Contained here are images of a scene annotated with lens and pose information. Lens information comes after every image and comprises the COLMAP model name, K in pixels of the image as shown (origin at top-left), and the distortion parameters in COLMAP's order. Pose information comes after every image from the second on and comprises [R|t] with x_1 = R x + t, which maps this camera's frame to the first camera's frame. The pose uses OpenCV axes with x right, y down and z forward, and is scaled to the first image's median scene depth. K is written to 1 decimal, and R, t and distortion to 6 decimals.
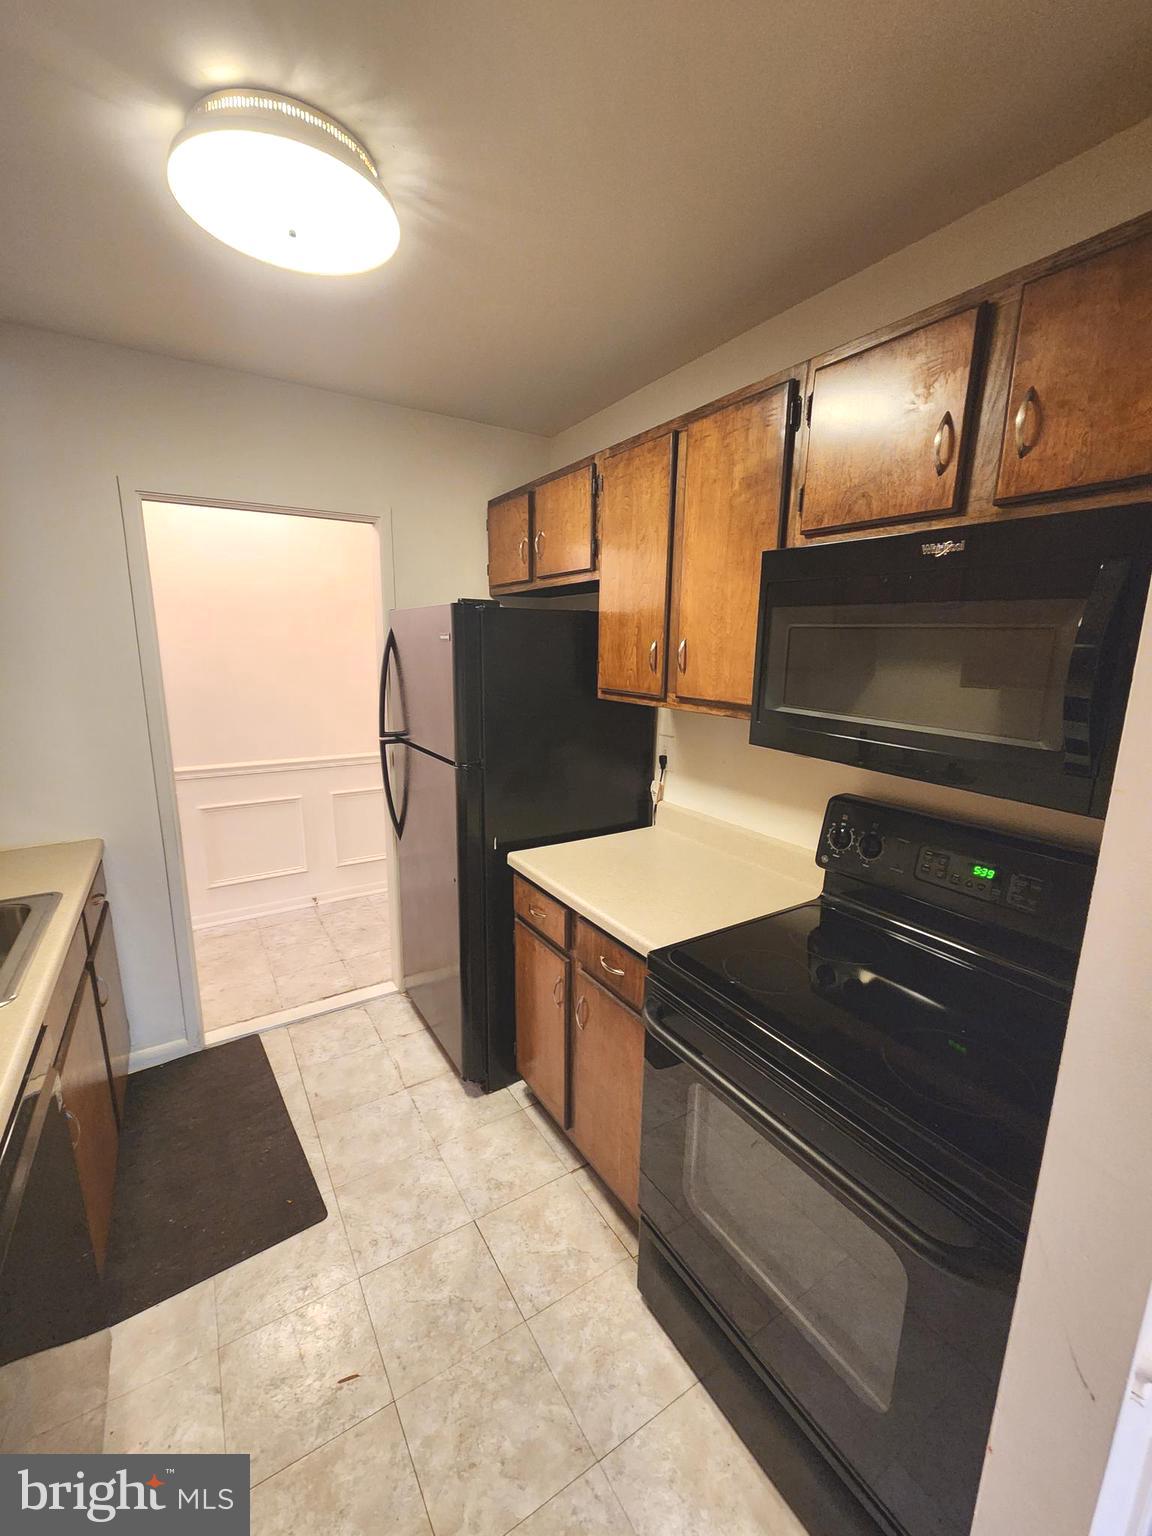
lens RADIAL K [[626.4, 0, 577.6], [0, 626.4, 767.7], [0, 0, 1]] dist [0.006200, -0.004382]
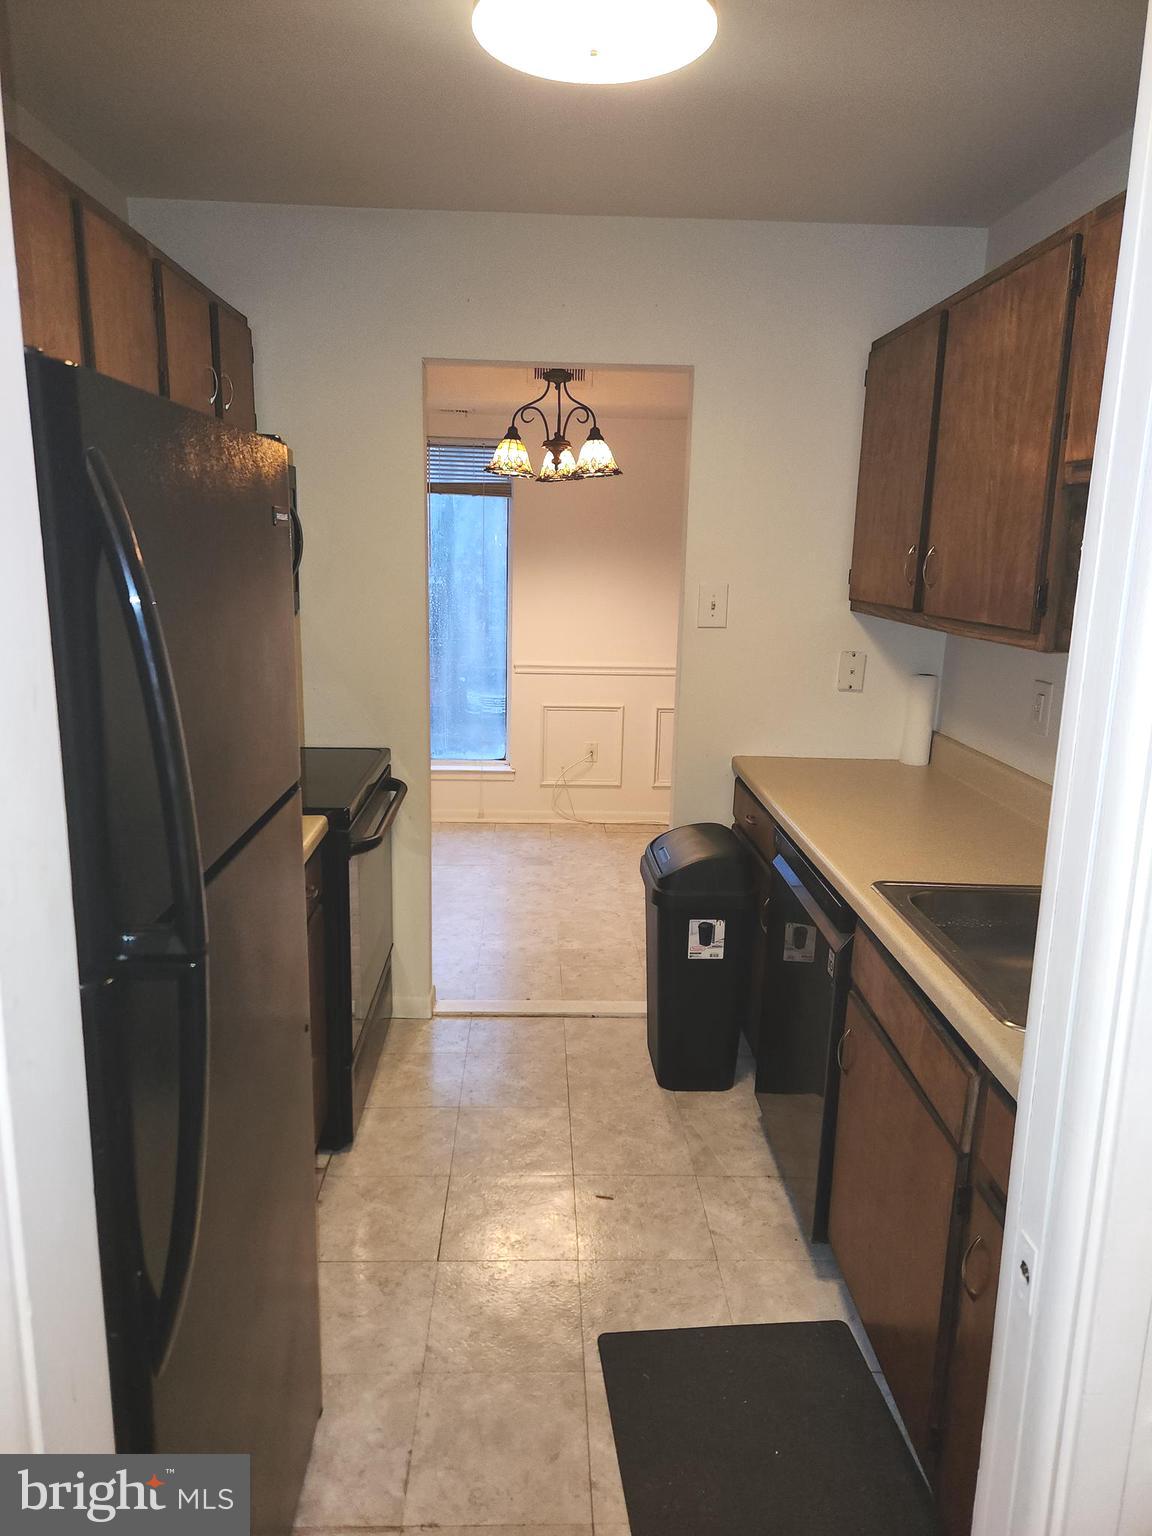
lens RADIAL K [[1025.8, 0, 576.0], [0, 1025.8, 768.0], [0, 0, 1]] dist [0.092728, -0.071969]
pose [[-0.865663, -0.139901, 0.480683, -0.644545], [0.064503, 0.920988, 0.384214, -0.260726], [-0.496455, 0.363605, -0.788241, 1.288377]]
